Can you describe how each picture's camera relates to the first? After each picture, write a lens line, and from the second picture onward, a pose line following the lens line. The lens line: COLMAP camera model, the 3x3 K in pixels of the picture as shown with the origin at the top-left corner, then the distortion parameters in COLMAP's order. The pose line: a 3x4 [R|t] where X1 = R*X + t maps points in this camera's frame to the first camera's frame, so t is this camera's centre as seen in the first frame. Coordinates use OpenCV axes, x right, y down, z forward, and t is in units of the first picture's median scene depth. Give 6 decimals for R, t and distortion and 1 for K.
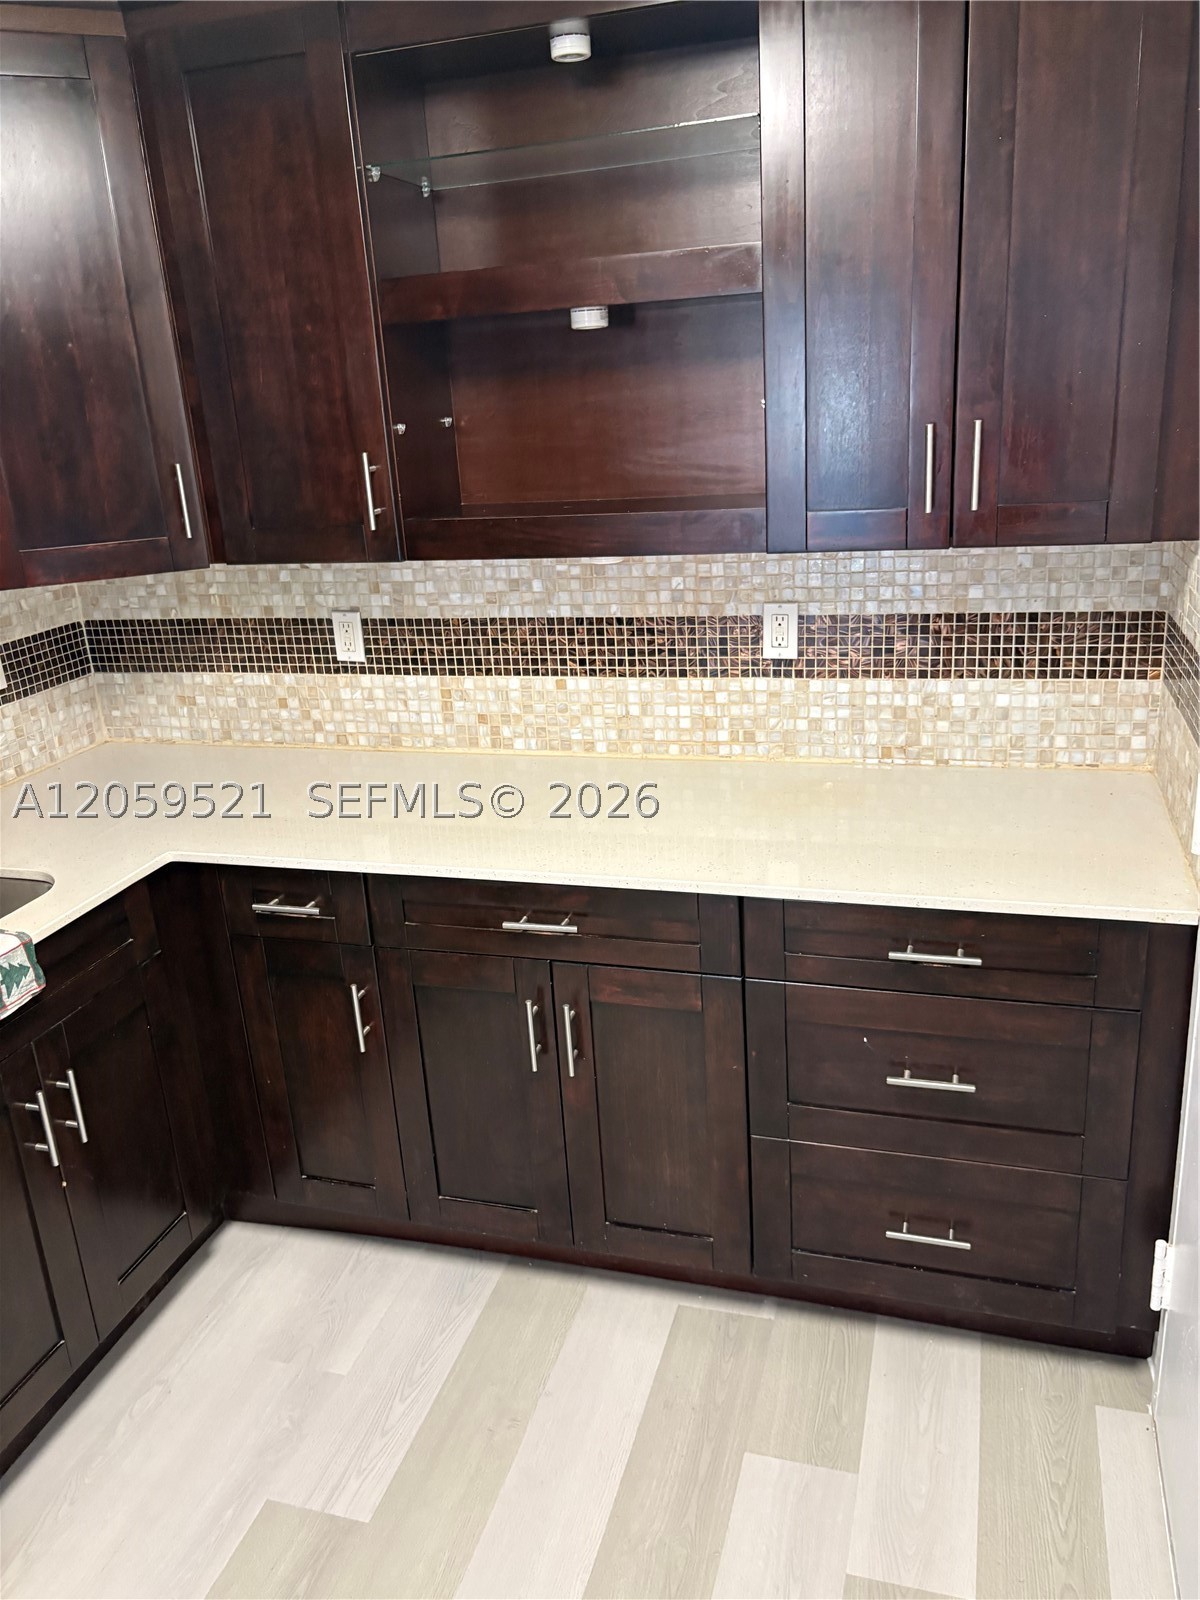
lens RADIAL K [[1212.3, 0, 599.7], [0, 1212.3, 798.5], [0, 0, 1]] dist [0.047005, -0.053551]
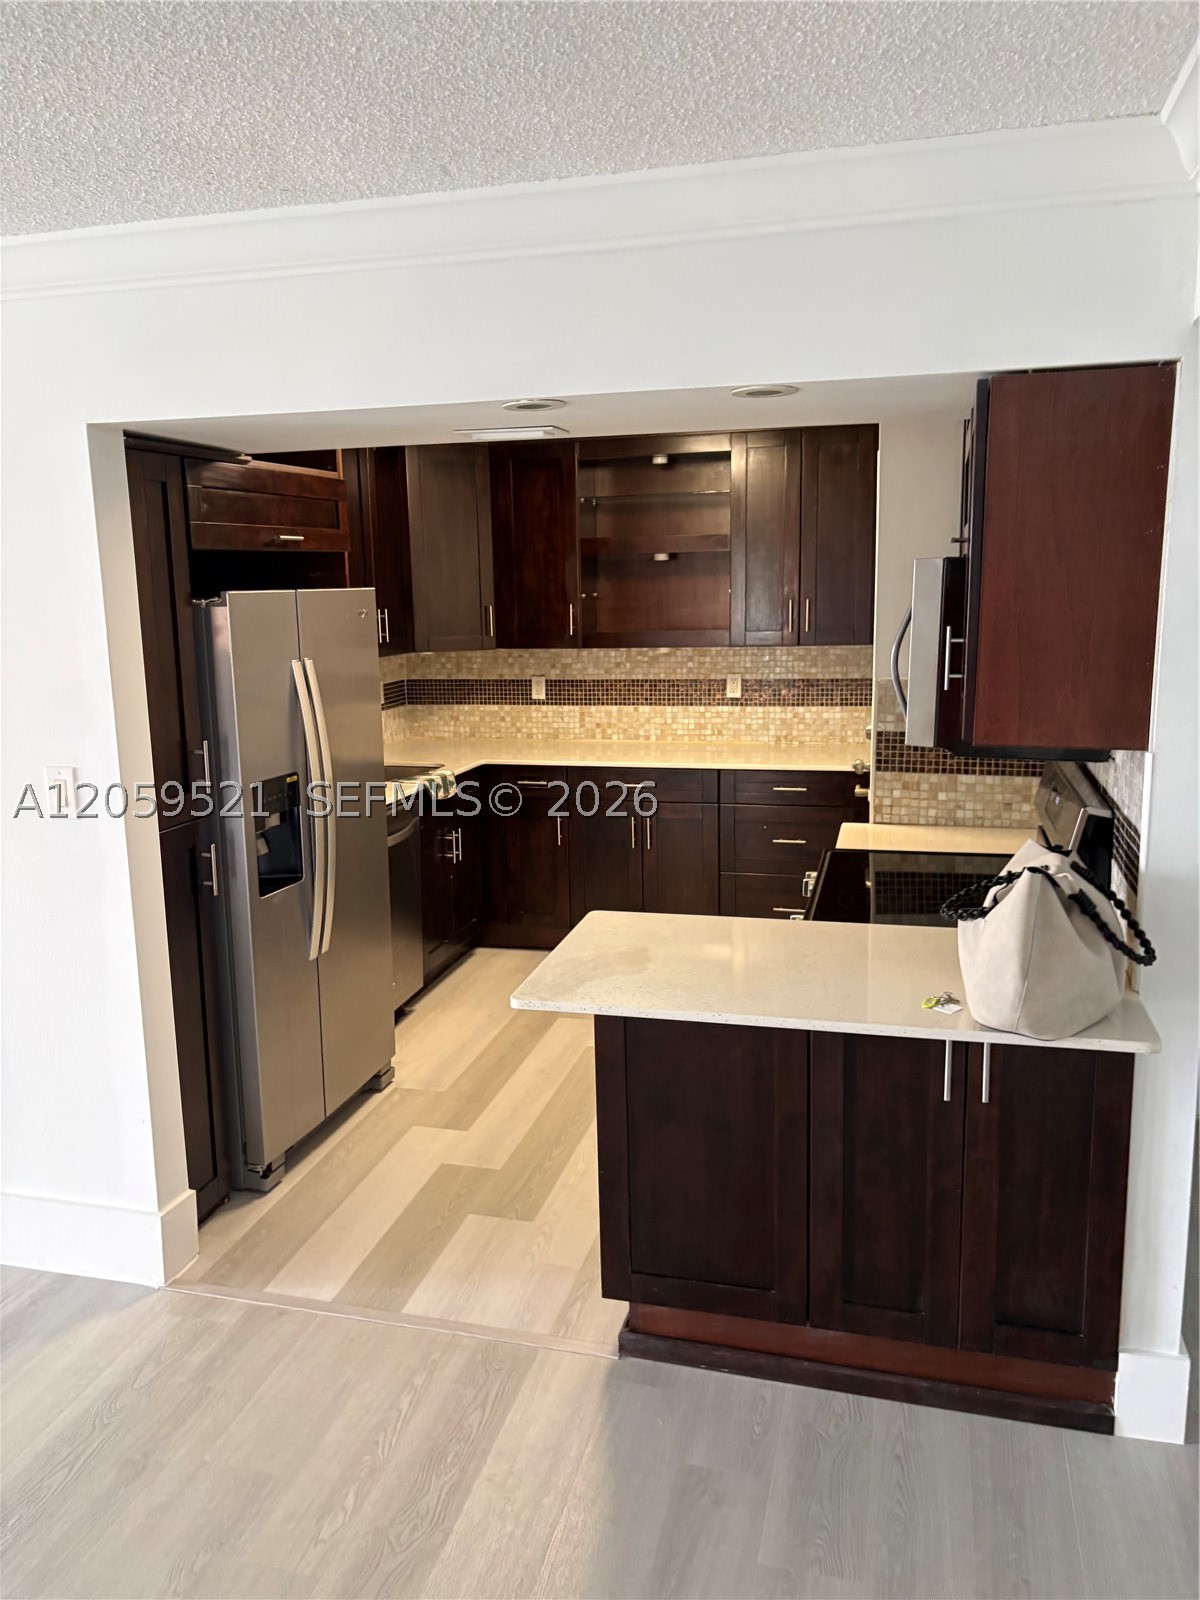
lens RADIAL K [[1212.3, 0, 579.1], [0, 1212.3, 818.1], [0, 0, 1]] dist [0.047005, -0.053551]
pose [[0.998791, 0.035403, 0.034118, -0.219855], [-0.030126, 0.989063, -0.144383, 0.459594], [-0.038856, 0.143180, 0.988934, -1.264602]]
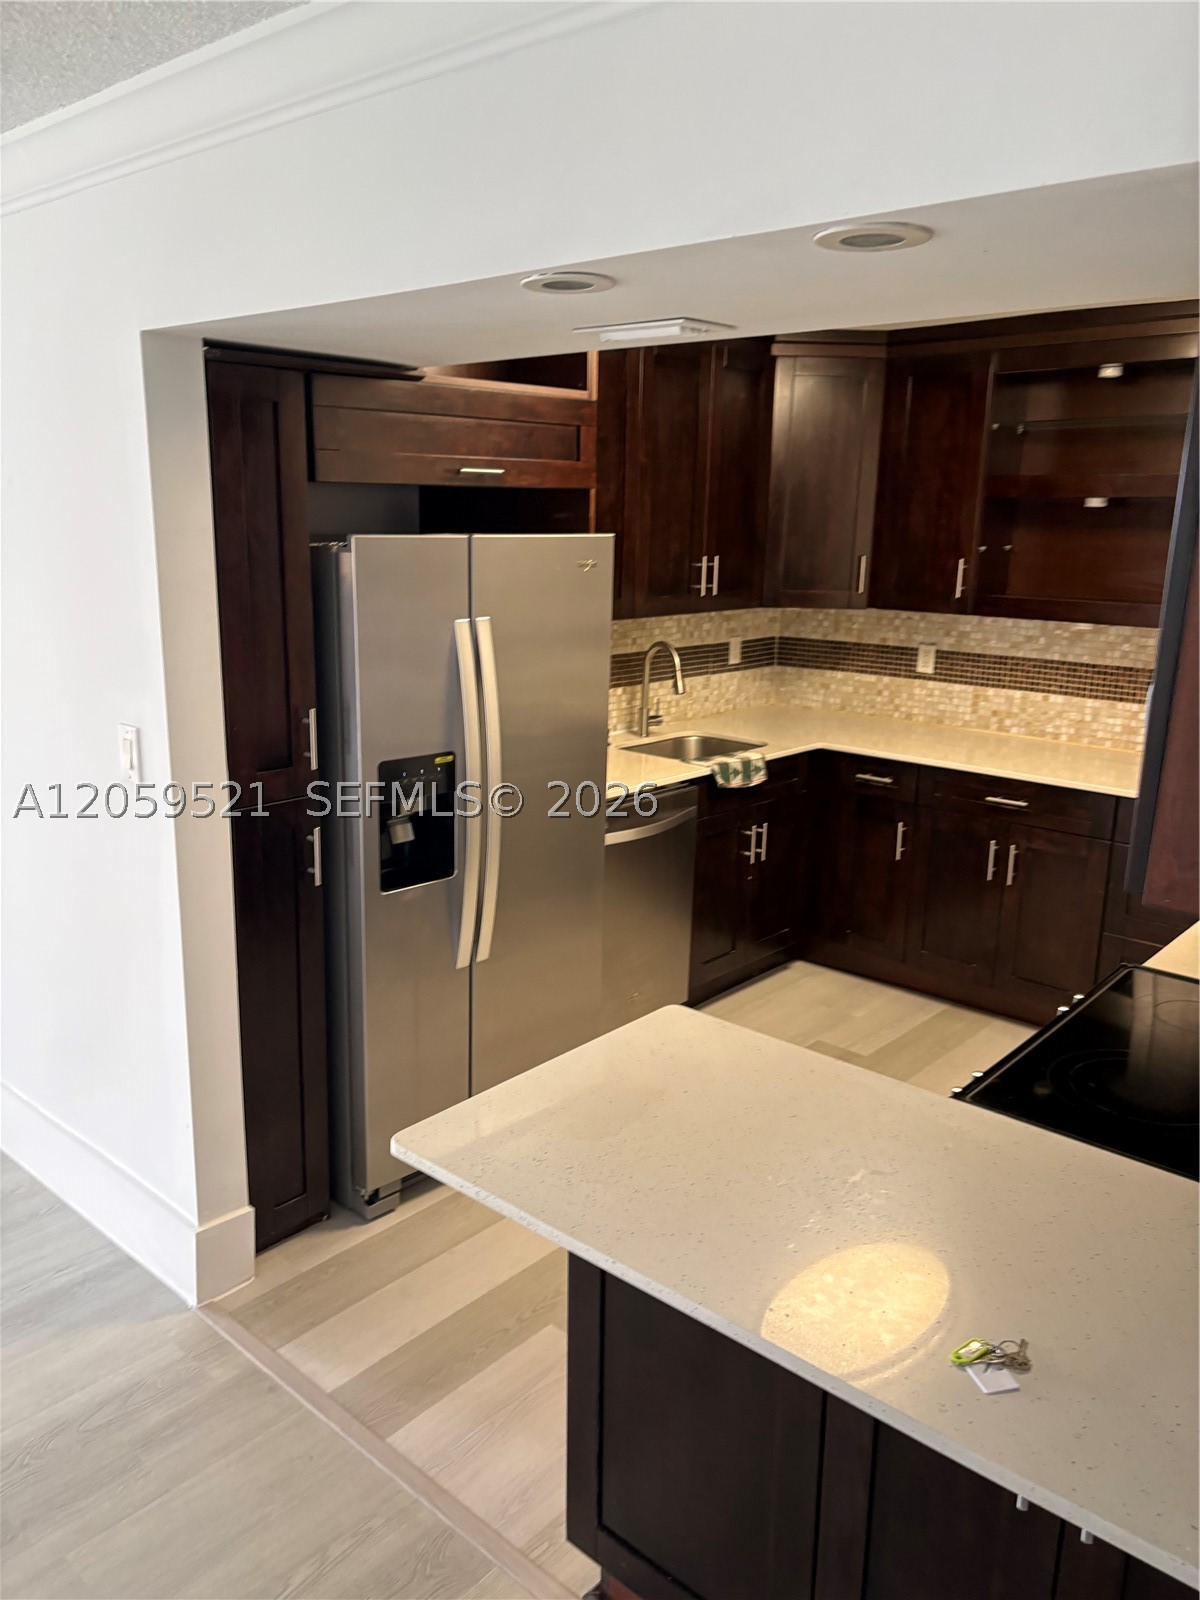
lens RADIAL K [[1212.3, 0, 576.0], [0, 1212.3, 806.4], [0, 0, 1]] dist [0.047005, -0.053551]
pose [[0.897808, 0.176419, -0.403505, 0.102345], [-0.210228, 0.976805, -0.040685, 0.287171], [0.386968, 0.121356, 0.914072, -0.897154]]
